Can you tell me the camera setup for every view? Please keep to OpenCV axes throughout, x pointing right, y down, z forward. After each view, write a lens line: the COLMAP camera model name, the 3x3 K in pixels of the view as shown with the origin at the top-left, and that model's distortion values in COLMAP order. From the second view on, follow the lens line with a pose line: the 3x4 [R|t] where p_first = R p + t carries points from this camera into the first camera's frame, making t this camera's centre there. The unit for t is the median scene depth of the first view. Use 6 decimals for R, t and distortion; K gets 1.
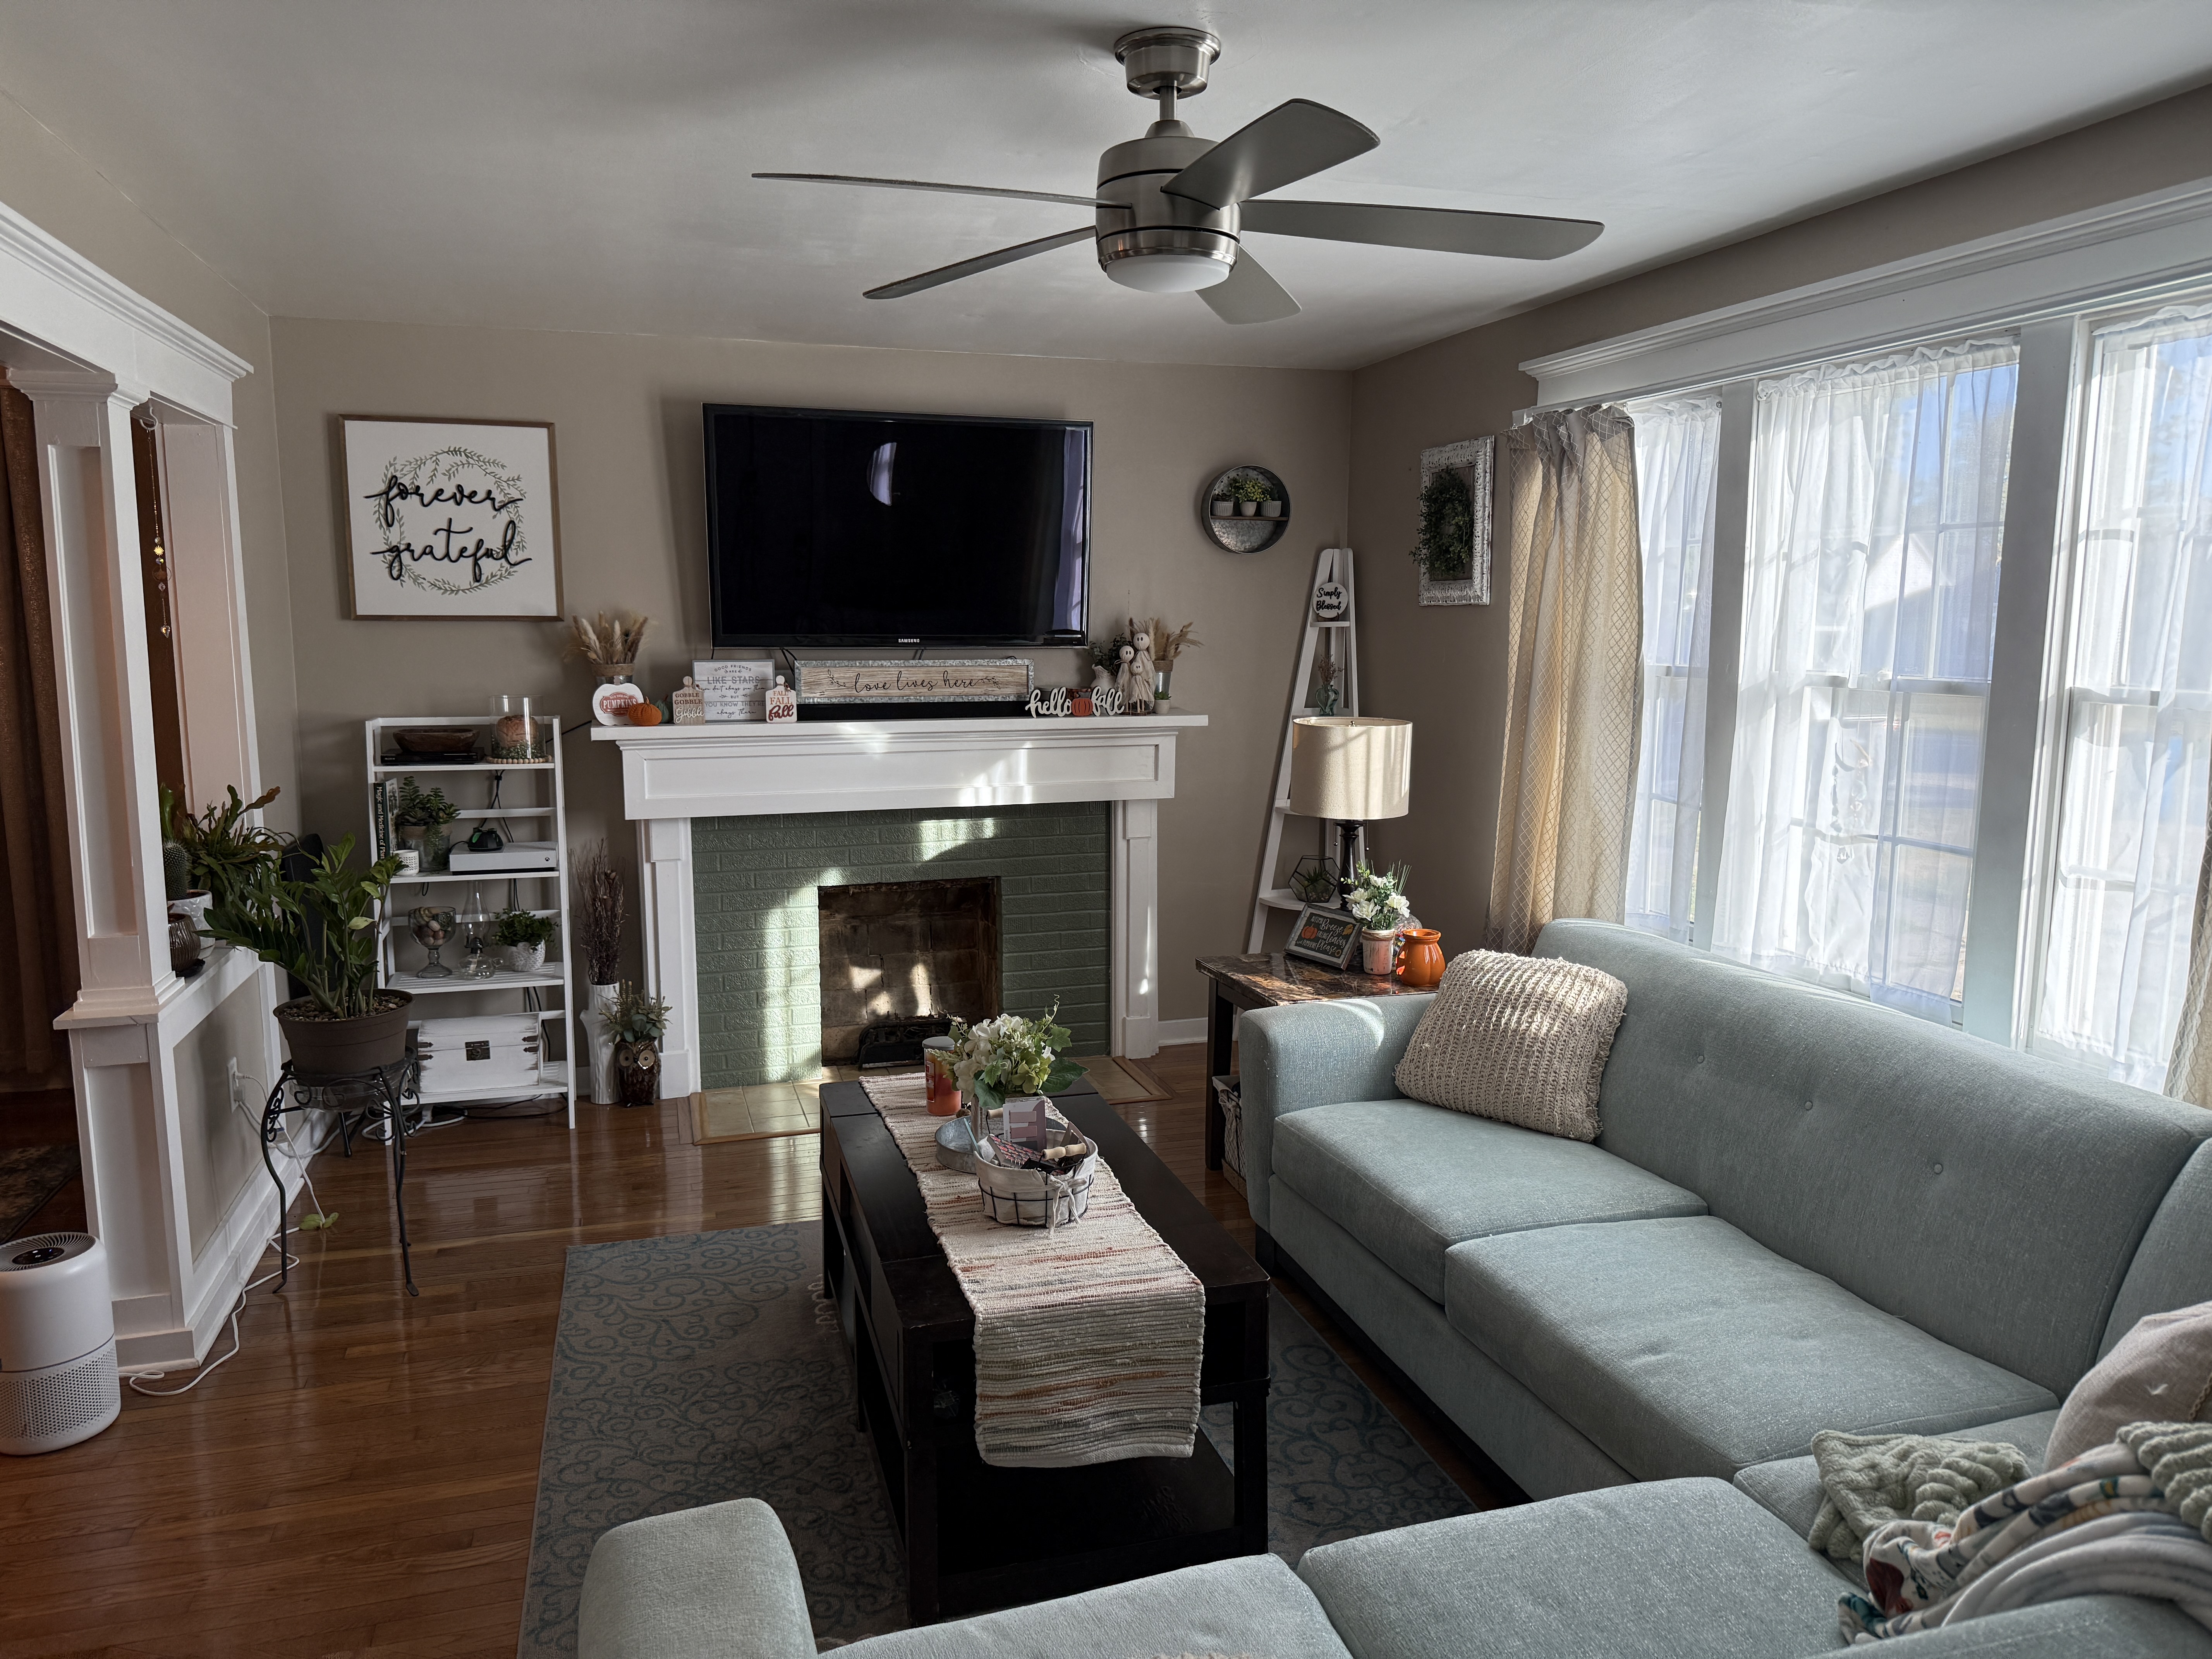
lens RADIAL K [[1546.0, 0, 1106.0], [0, 1546.0, 829.5], [0, 0, 1]] dist [0.094515, -0.128421]
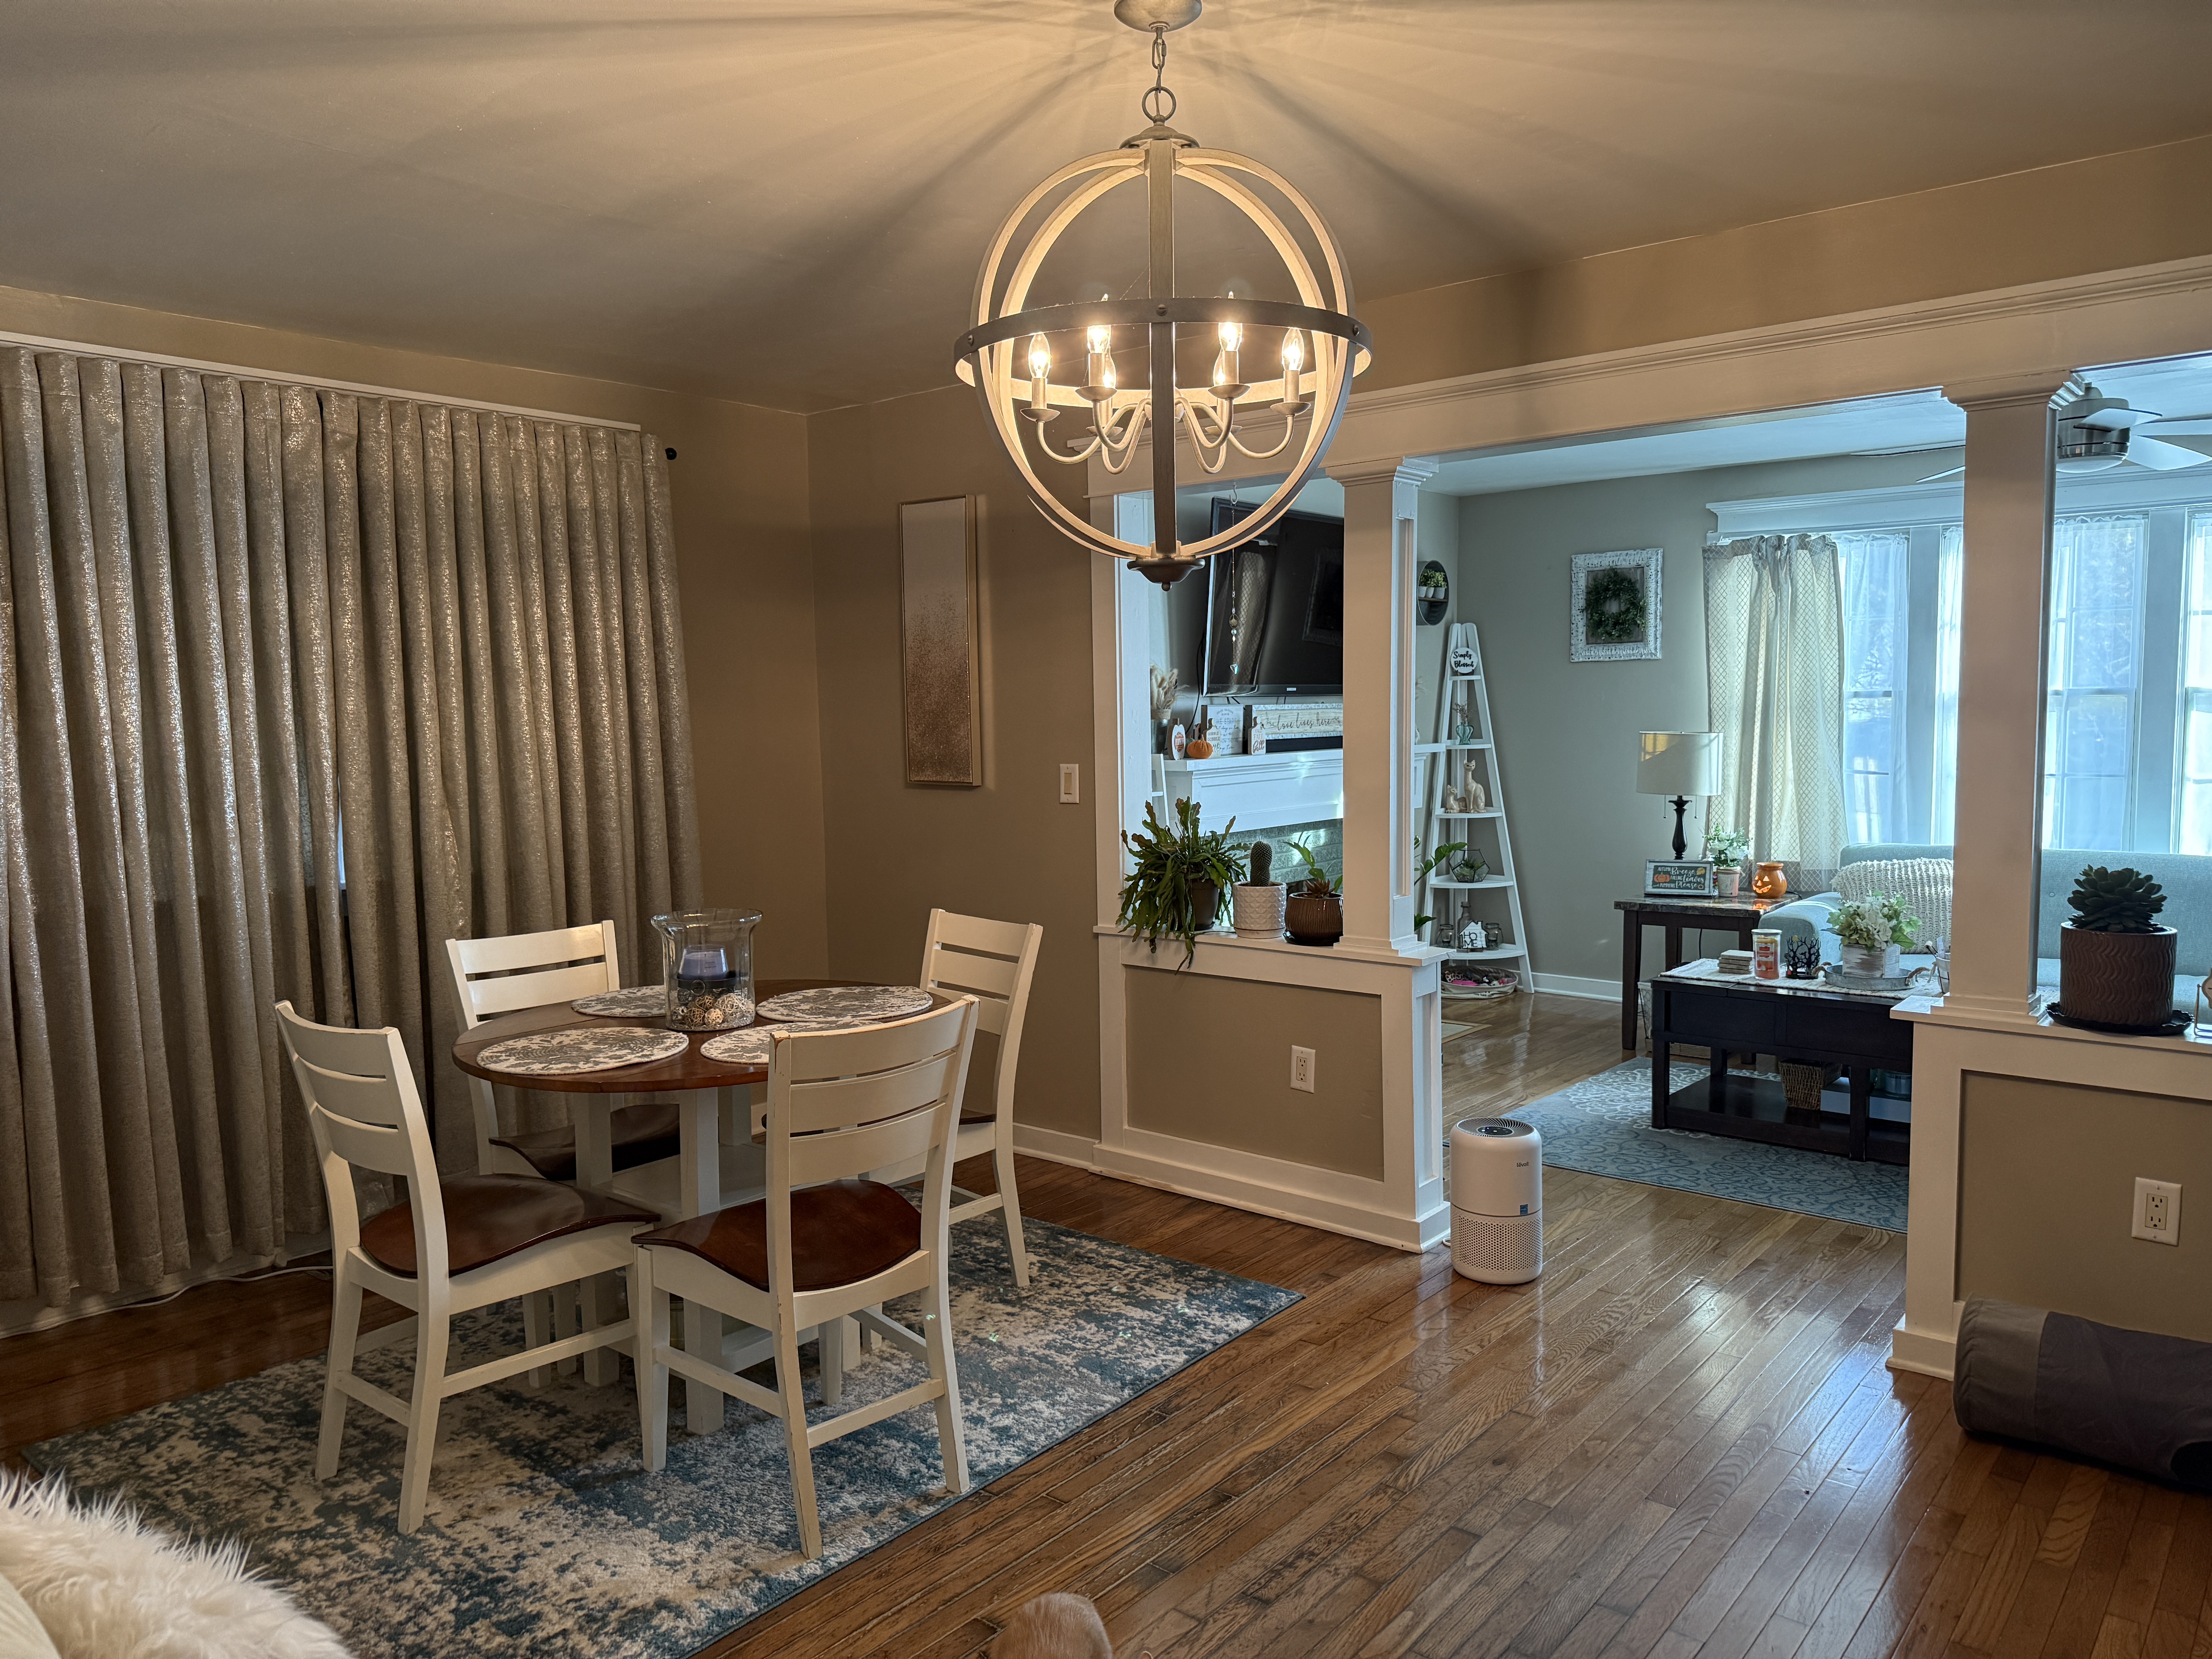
lens RADIAL K [[1546.0, 0, 1106.0], [0, 1546.0, 829.5], [0, 0, 1]] dist [0.094515, -0.128421]
pose [[0.836076, -0.057137, 0.545630, -1.018232], [0.090282, 0.995332, -0.034112, 0.022165], [-0.541134, 0.077781, 0.837332, 0.039476]]
